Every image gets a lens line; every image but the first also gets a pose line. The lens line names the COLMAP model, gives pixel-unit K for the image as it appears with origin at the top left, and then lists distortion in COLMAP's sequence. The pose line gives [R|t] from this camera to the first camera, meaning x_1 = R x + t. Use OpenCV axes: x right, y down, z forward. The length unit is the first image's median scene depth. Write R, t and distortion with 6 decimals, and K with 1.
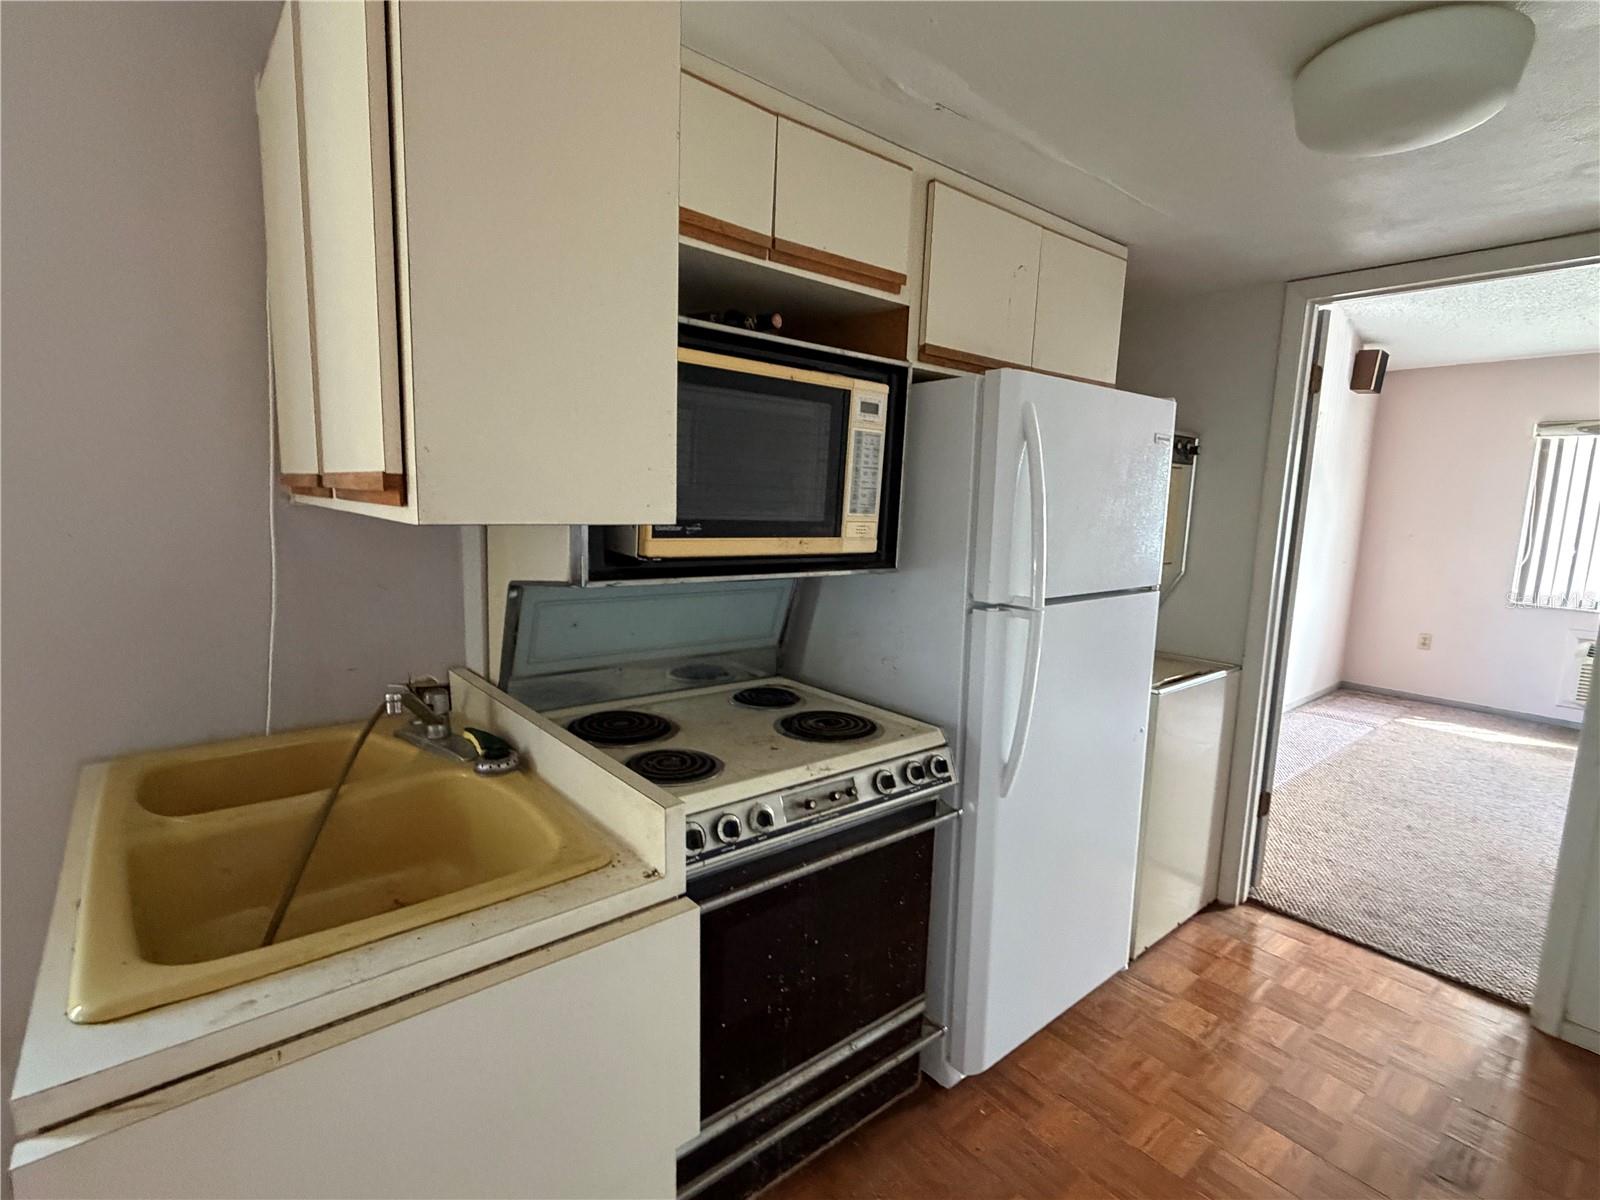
lens RADIAL K [[770.6, 0, 800.0], [0, 770.6, 600.0], [0, 0, 1]] dist [0.002301, -0.000849]
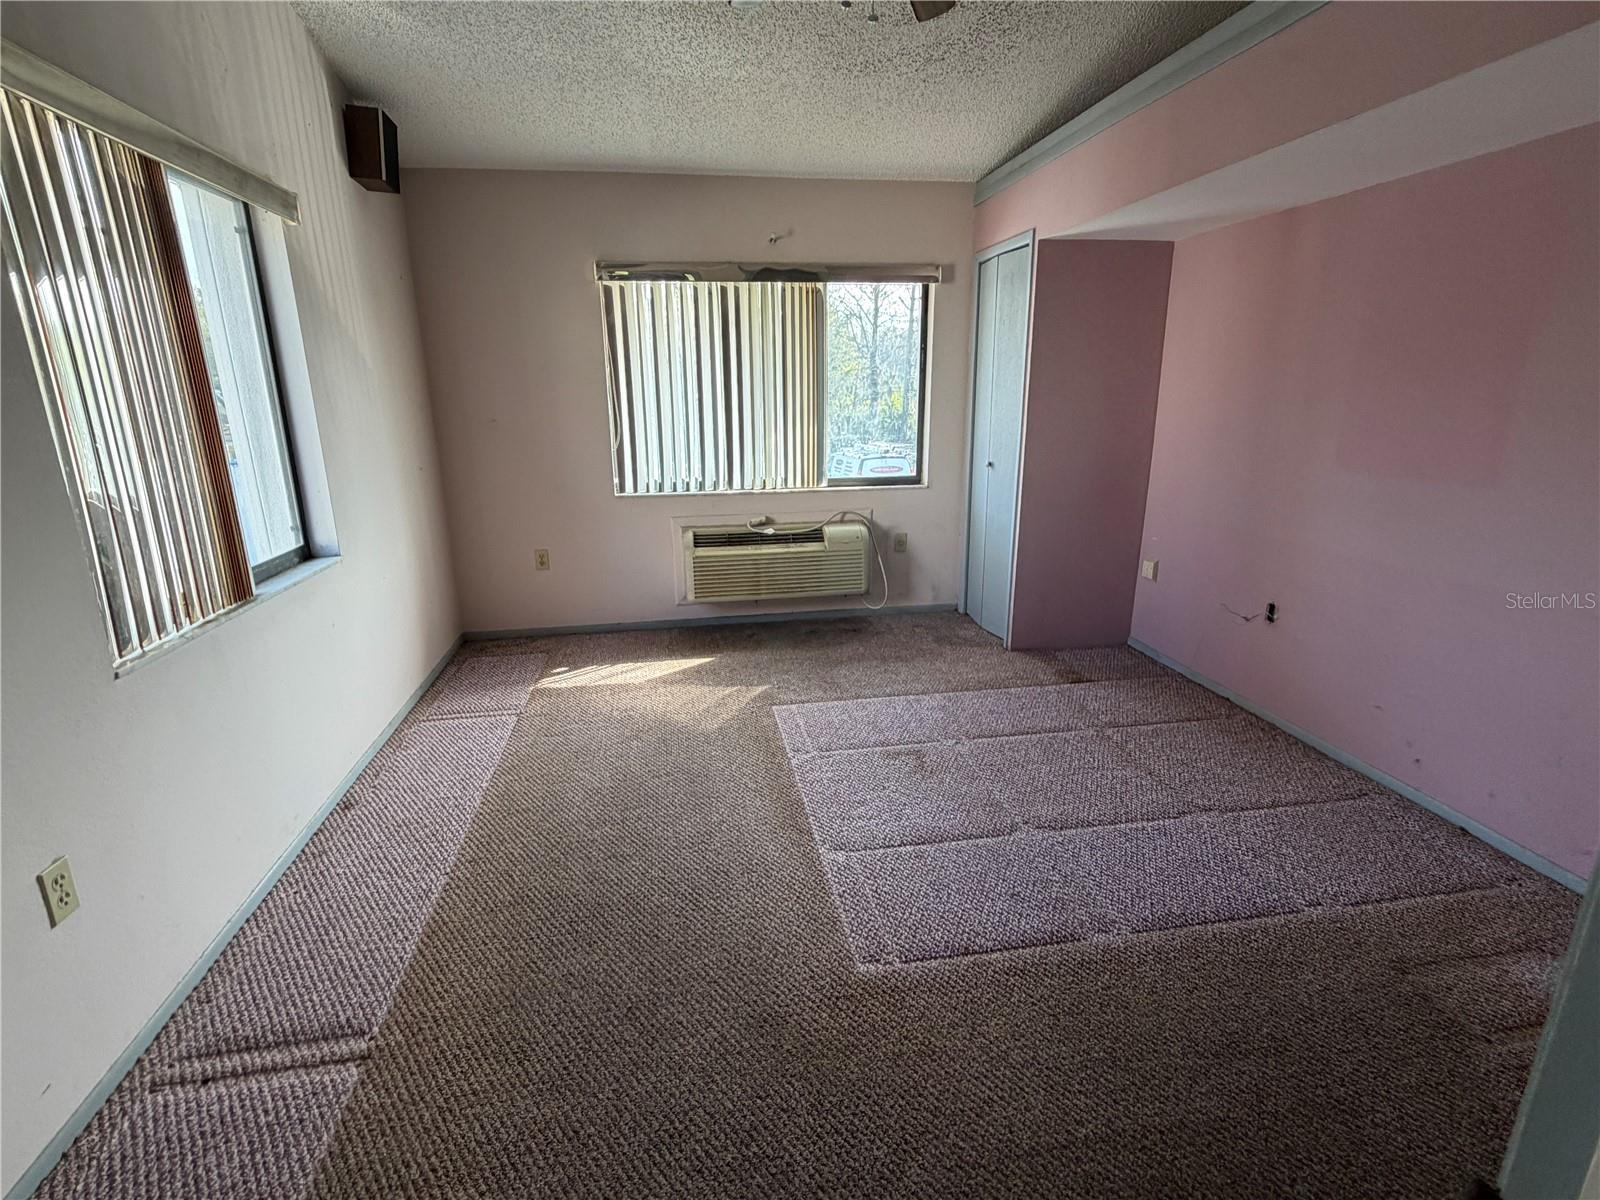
lens RADIAL K [[770.6, 0, 800.0], [0, 770.6, 600.0], [0, 0, 1]] dist [0.002301, -0.000849]
pose [[0.499889, -0.268545, 0.823404, 0.321643], [0.146618, 0.963232, 0.225137, -0.046132], [-0.853589, 0.008183, 0.520882, 0.414591]]
